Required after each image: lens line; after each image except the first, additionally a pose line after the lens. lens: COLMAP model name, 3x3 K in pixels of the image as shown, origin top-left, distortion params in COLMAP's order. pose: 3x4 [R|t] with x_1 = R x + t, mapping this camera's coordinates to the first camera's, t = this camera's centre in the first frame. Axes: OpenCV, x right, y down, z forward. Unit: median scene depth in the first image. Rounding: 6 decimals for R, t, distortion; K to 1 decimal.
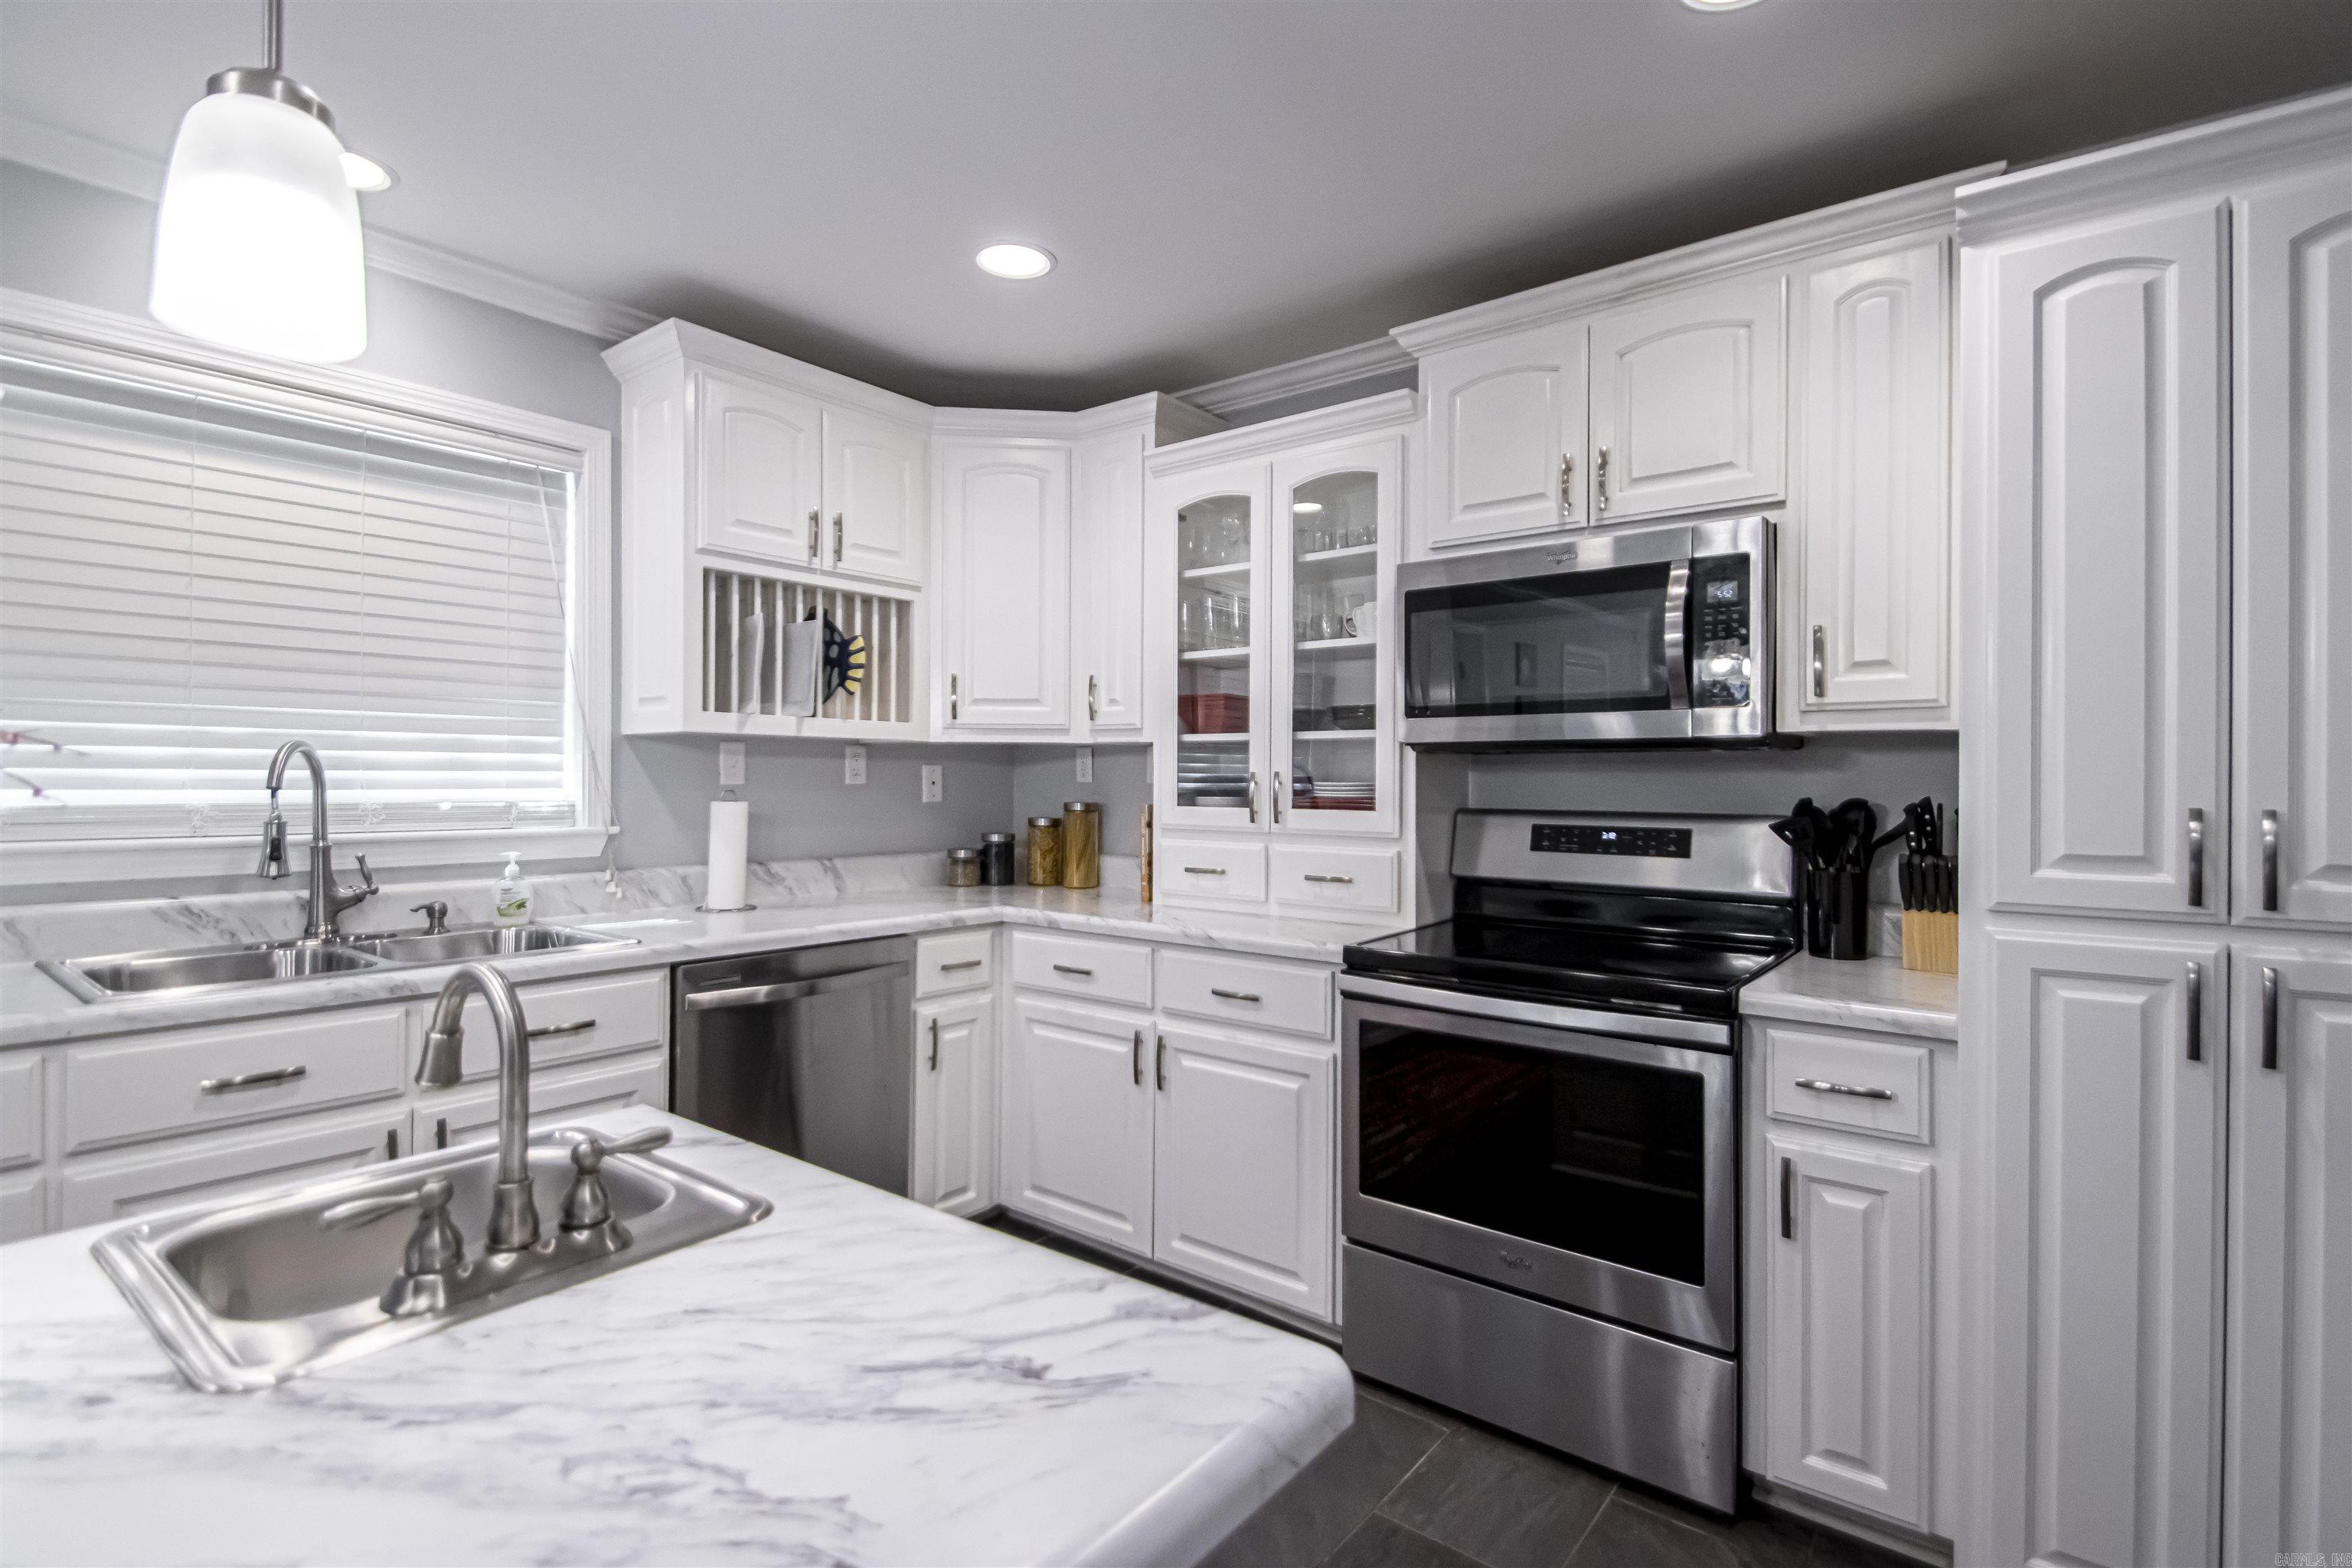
lens RADIAL K [[1121.8, 0, 1170.3], [0, 1121.8, 770.0], [0, 0, 1]] dist [0.027023, -0.019937]
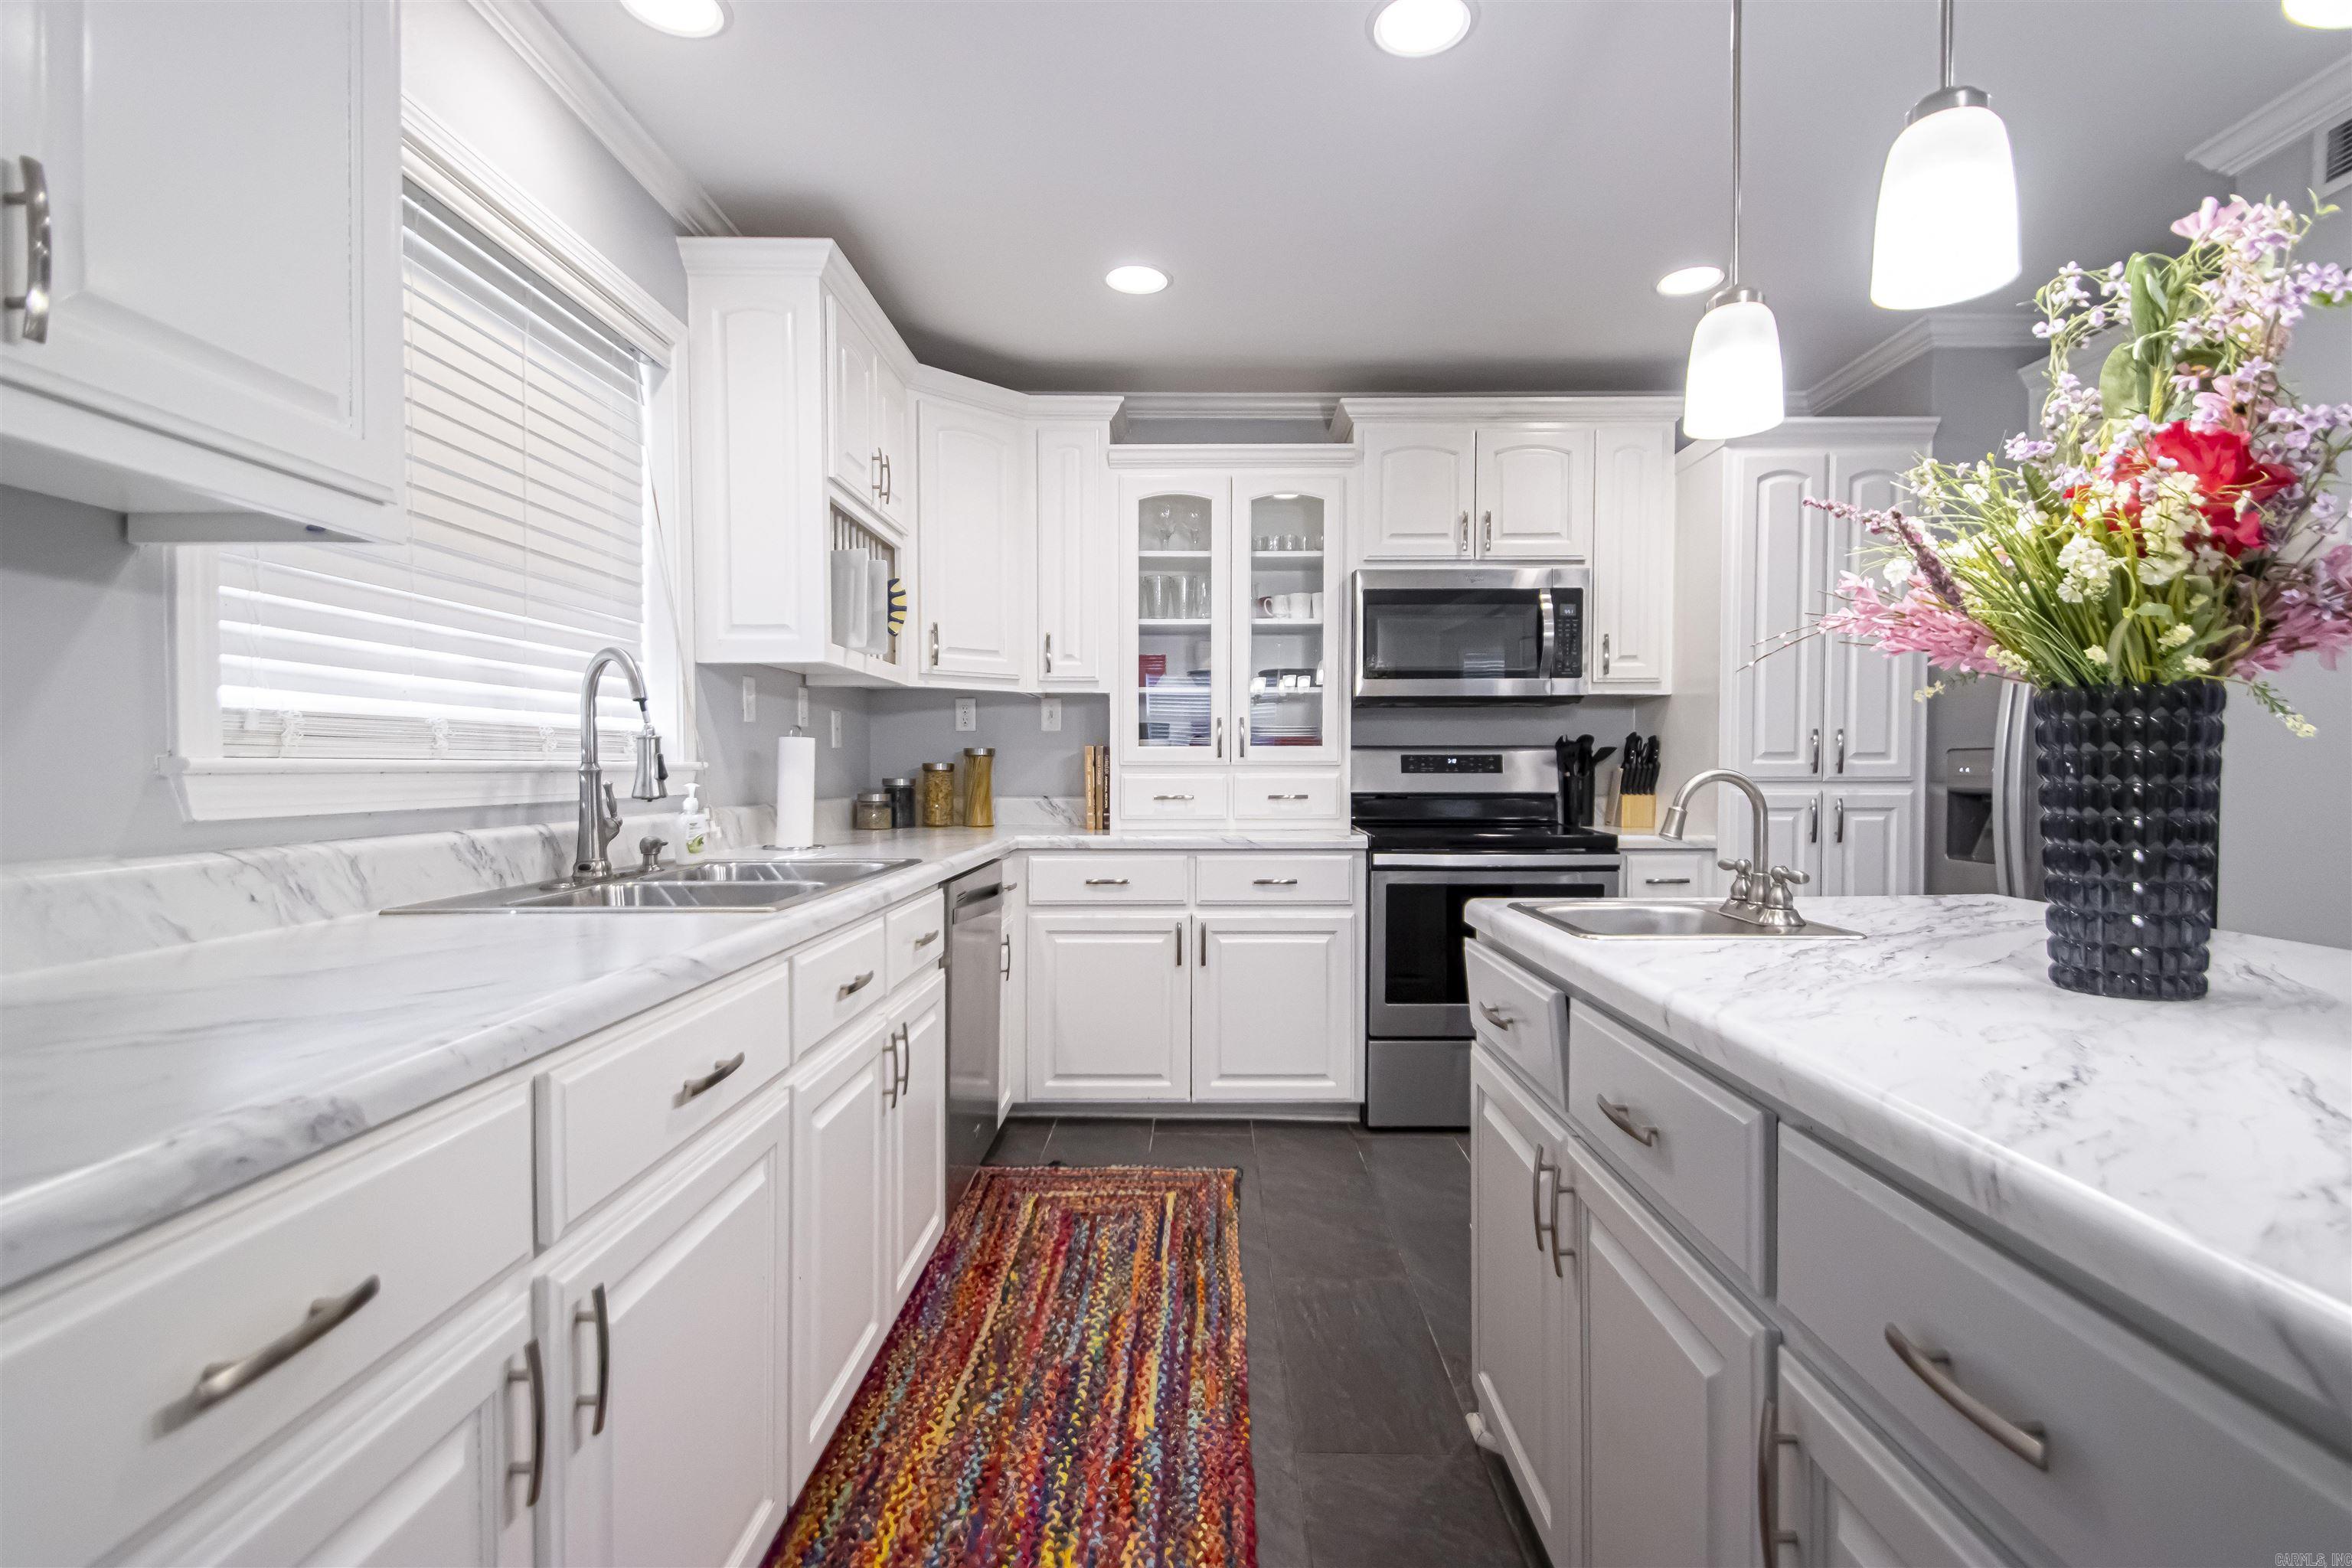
lens RADIAL K [[1121.8, 0, 1199.7], [0, 1121.8, 782.3], [0, 0, 1]] dist [0.027023, -0.019937]
pose [[0.776099, -0.015554, 0.630420, -0.876908], [0.000884, 0.999722, 0.023577, 0.052854], [-0.630611, -0.017741, 0.775896, 0.028064]]
